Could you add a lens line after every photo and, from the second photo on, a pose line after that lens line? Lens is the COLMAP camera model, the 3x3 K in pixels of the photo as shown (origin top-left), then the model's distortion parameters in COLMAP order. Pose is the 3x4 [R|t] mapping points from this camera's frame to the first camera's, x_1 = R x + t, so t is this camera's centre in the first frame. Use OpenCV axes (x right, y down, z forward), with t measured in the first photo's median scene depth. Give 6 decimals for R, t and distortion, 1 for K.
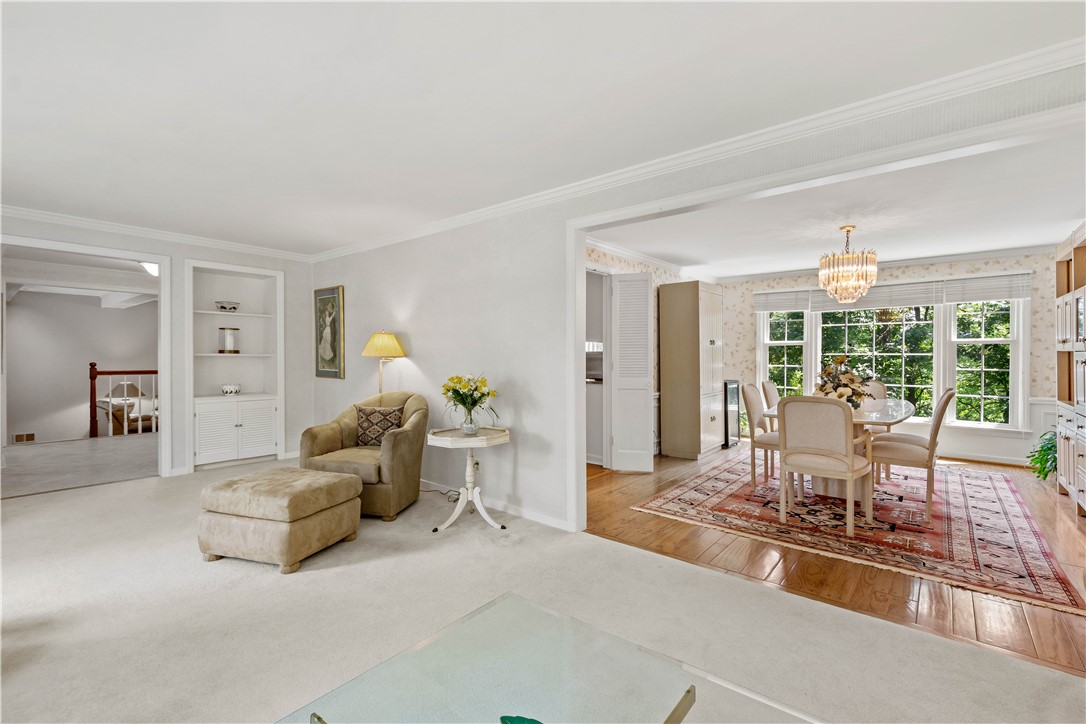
lens RADIAL K [[474.2, 0, 540.1], [0, 474.2, 355.8], [0, 0, 1]] dist [0.002142, -0.000001]
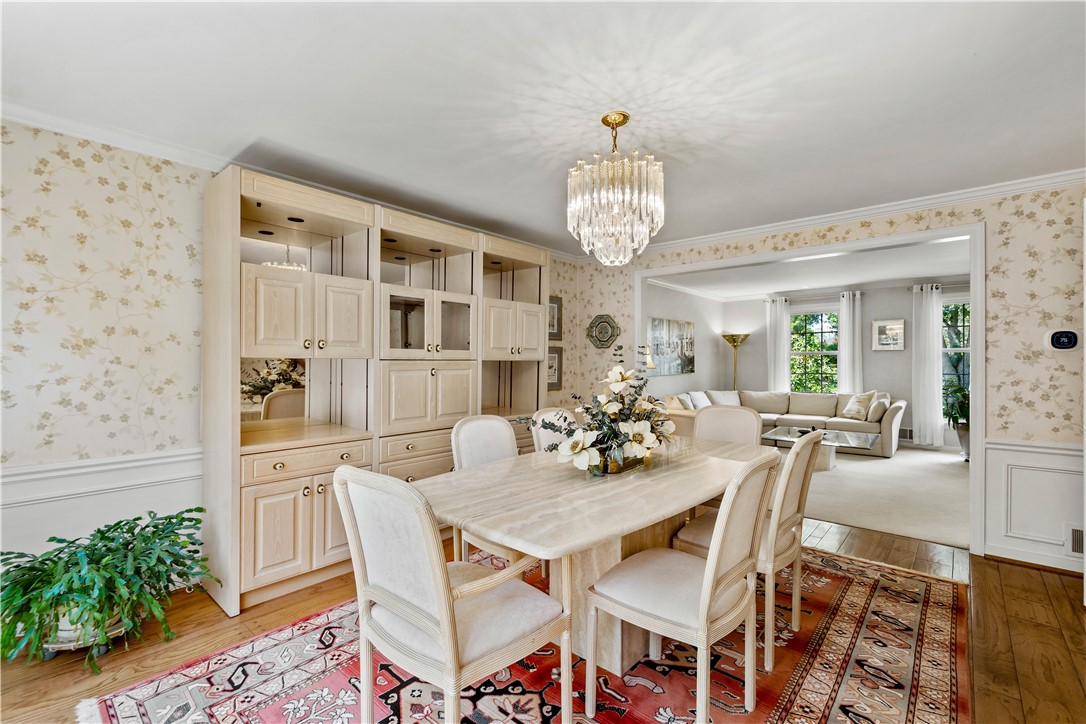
lens RADIAL K [[474.2, 0, 545.5], [0, 474.2, 363.4], [0, 0, 1]] dist [0.002142, -0.000001]
pose [[-0.999779, -0.001742, 0.020930, 0.794614], [-0.001643, 0.999987, 0.004775, -0.007207], [-0.020938, 0.004739, -0.999770, 1.699208]]
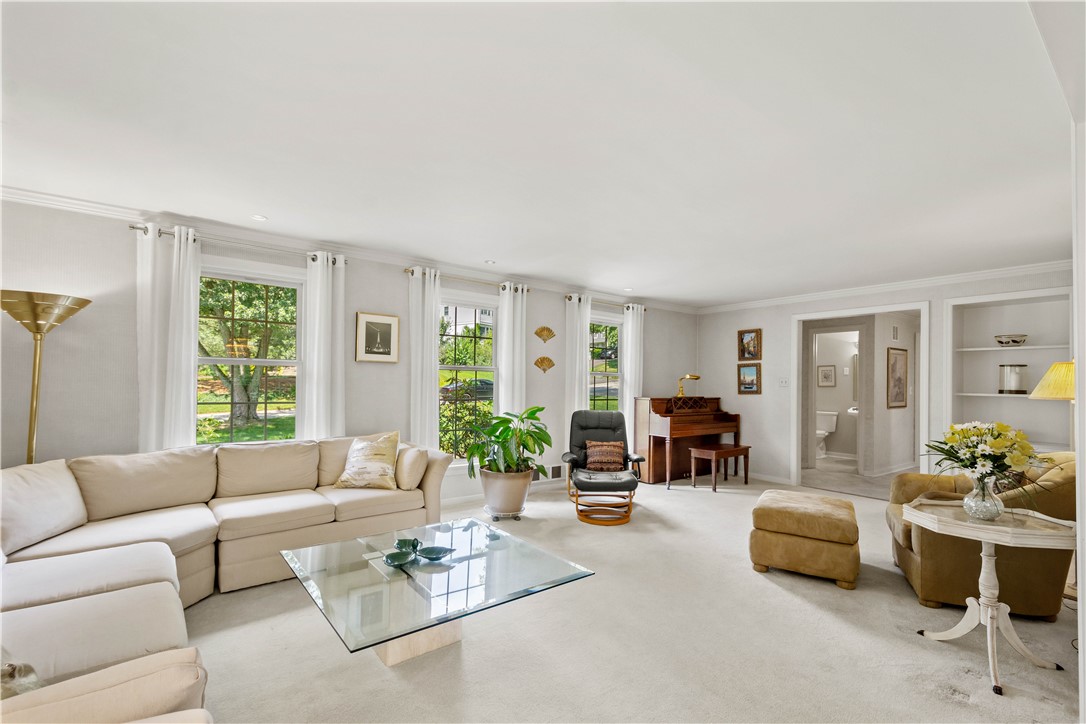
lens RADIAL K [[474.2, 0, 541.6], [0, 474.2, 370.9], [0, 0, 1]] dist [0.002142, -0.000001]
pose [[-0.217982, -0.035012, -0.975325, 0.537740], [-0.021052, 0.999292, -0.031167, -0.002358], [0.975726, 0.013739, -0.218565, 0.487025]]
